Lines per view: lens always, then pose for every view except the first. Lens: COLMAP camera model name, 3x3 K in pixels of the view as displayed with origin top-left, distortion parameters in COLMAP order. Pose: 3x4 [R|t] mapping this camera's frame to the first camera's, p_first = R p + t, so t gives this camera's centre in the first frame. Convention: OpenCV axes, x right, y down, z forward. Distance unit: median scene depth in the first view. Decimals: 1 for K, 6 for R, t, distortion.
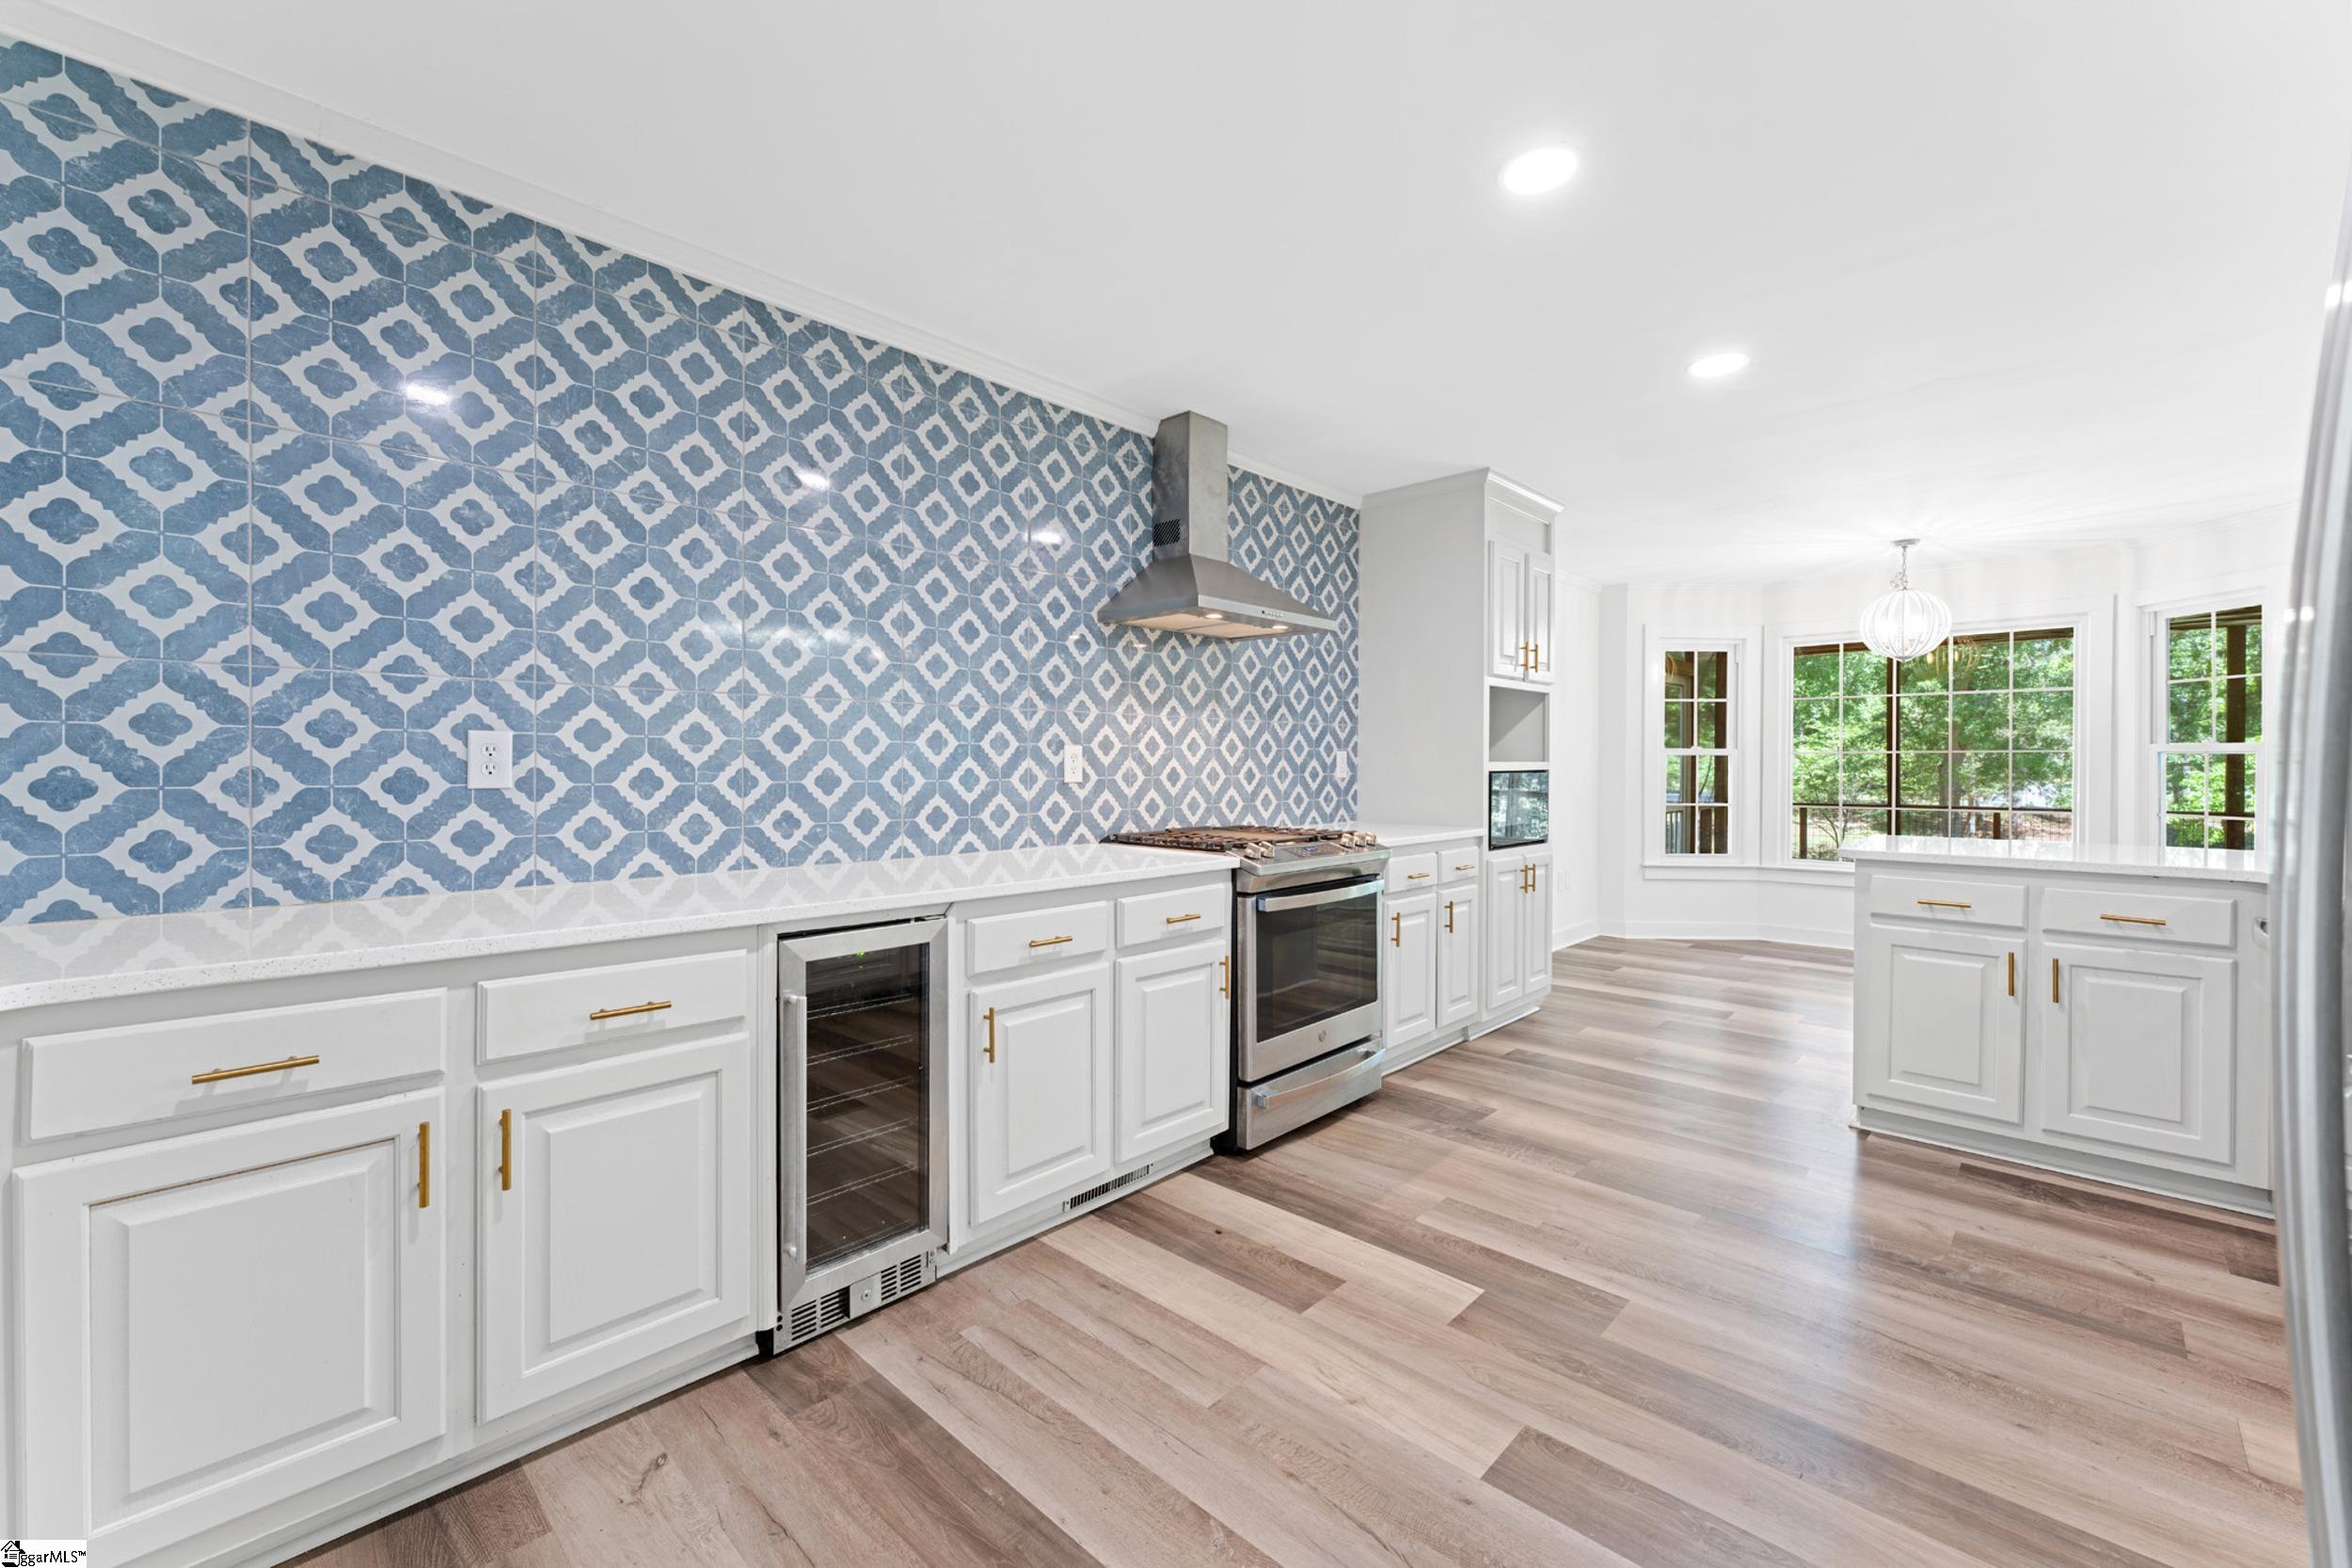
lens RADIAL K [[951.4, 0, 1136.0], [0, 951.4, 749.8], [0, 0, 1]] dist [-0.000738, -0.000021]
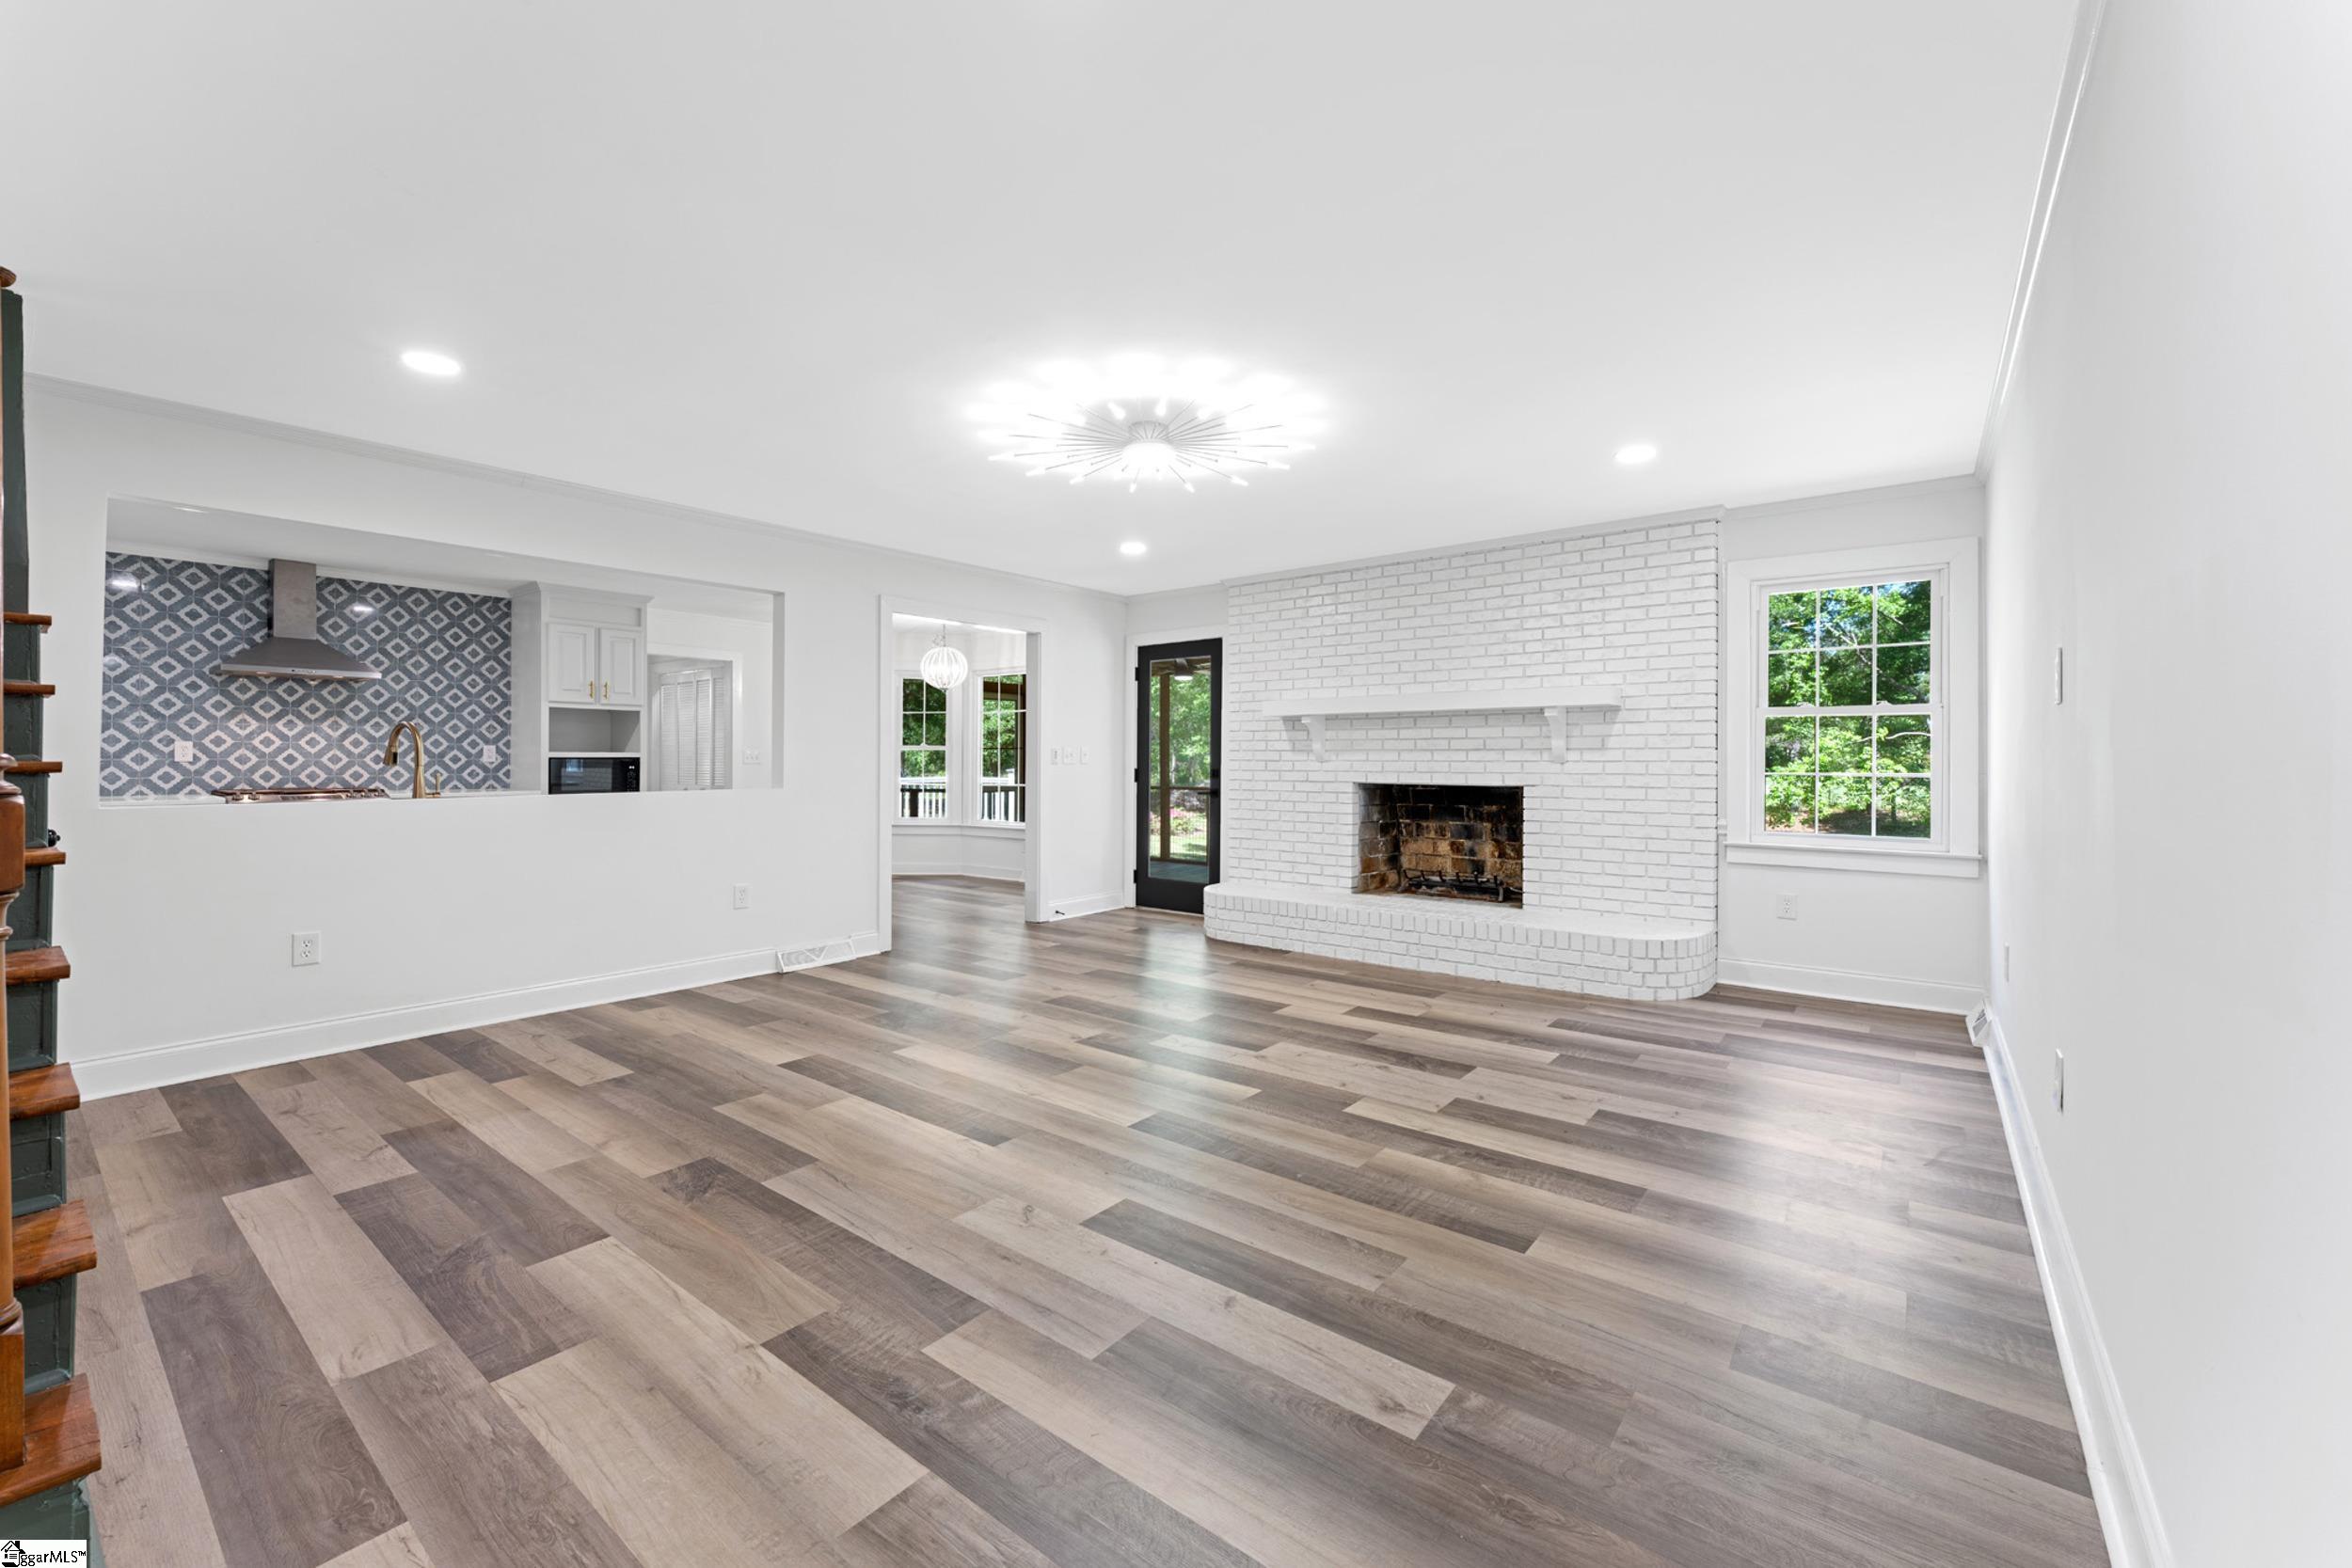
lens RADIAL K [[951.4, 0, 1187.1], [0, 951.4, 773.4], [0, 0, 1]] dist [-0.000738, -0.000021]
pose [[0.995724, 0.002101, 0.092356, 1.572977], [-0.004883, 0.999541, 0.029909, -0.006891], [-0.092250, -0.030232, 0.995277, -0.946056]]
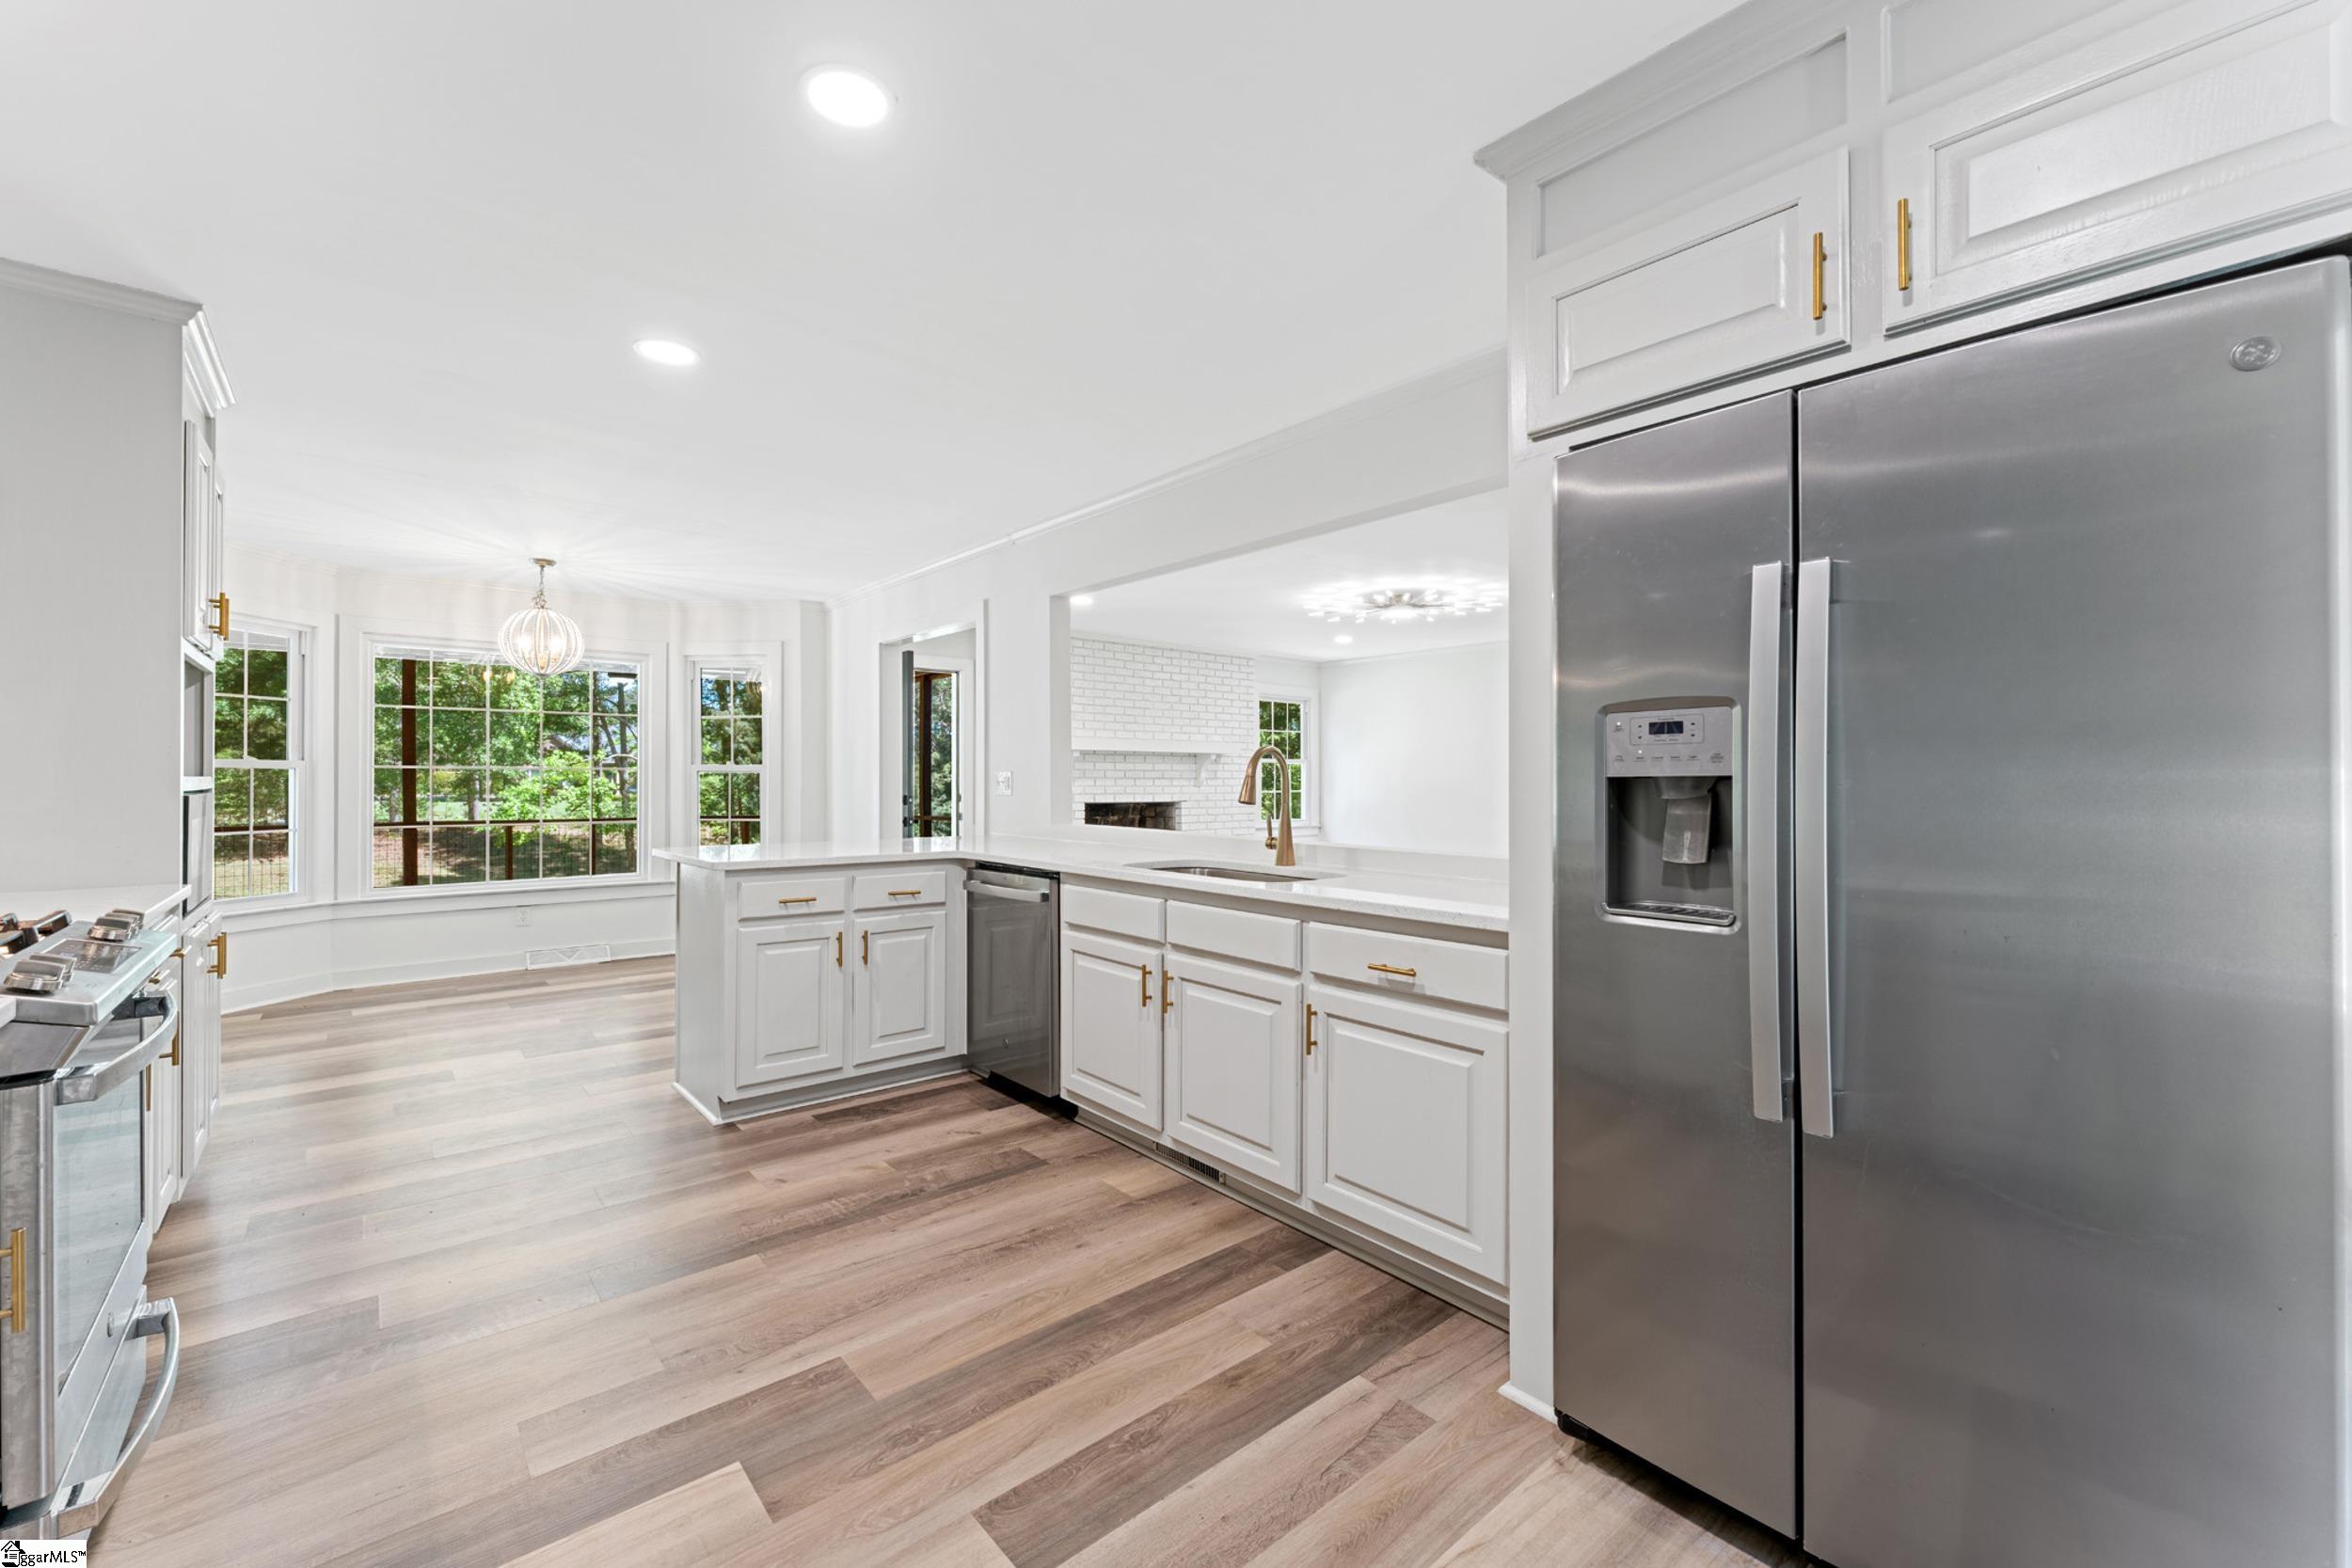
lens RADIAL K [[951.4, 0, 1191.8], [0, 951.4, 773.4], [0, 0, 1]] dist [-0.000738, -0.000021]
pose [[0.084316, 0.009749, 0.996391, -0.212306], [-0.018864, 0.999789, -0.008186, 0.004401], [-0.996260, -0.018105, 0.084482, 0.320842]]
